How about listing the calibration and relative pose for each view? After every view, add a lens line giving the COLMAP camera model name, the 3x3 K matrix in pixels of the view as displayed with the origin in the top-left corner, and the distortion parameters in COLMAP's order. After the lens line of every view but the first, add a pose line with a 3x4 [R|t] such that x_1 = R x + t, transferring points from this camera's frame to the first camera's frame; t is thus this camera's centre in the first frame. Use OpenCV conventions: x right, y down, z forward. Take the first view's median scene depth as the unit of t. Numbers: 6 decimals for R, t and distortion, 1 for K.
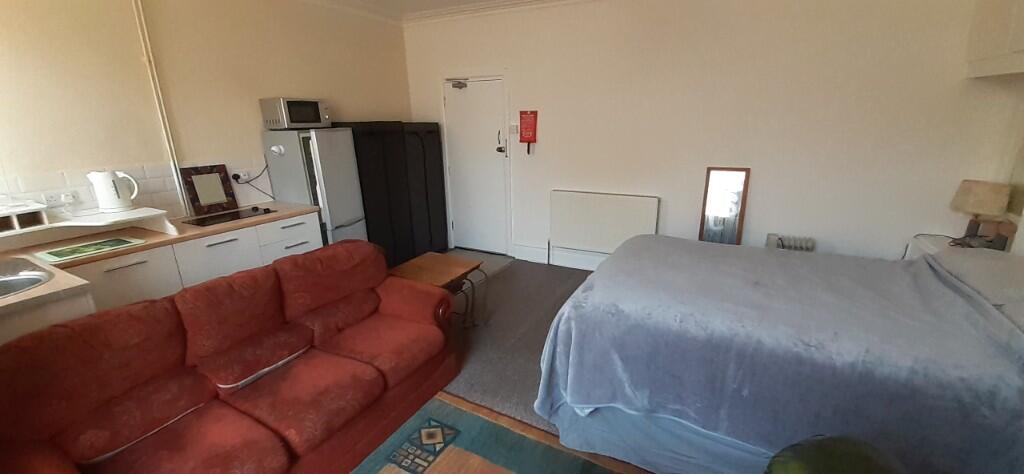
lens RADIAL K [[406.5, 0, 524.3], [0, 406.5, 241.5], [0, 0, 1]] dist [0.022727, -0.016697]
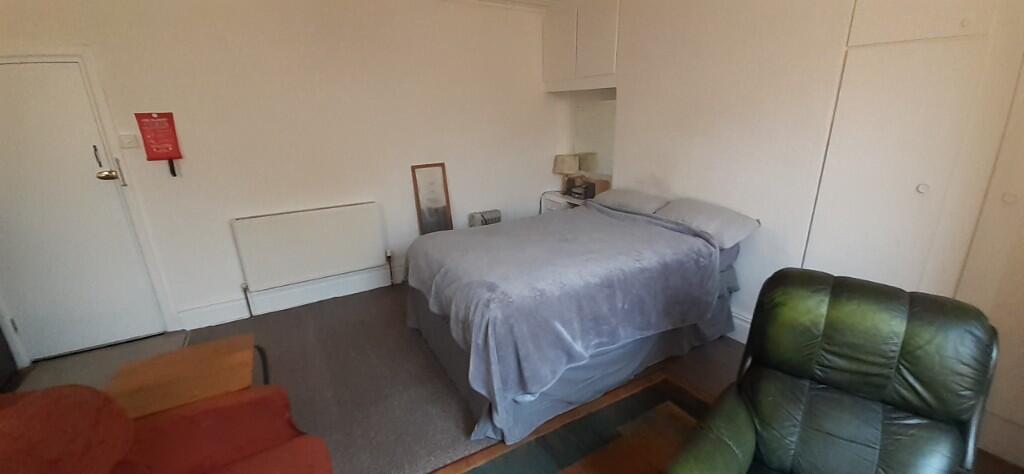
lens RADIAL K [[406.5, 0, 524.3], [0, 406.5, 241.5], [0, 0, 1]] dist [0.022727, -0.016697]
pose [[0.525814, -0.258209, 0.810462, -0.266454], [0.263007, 0.955475, 0.133775, -0.048427], [-0.808917, 0.142816, 0.570312, 0.152922]]
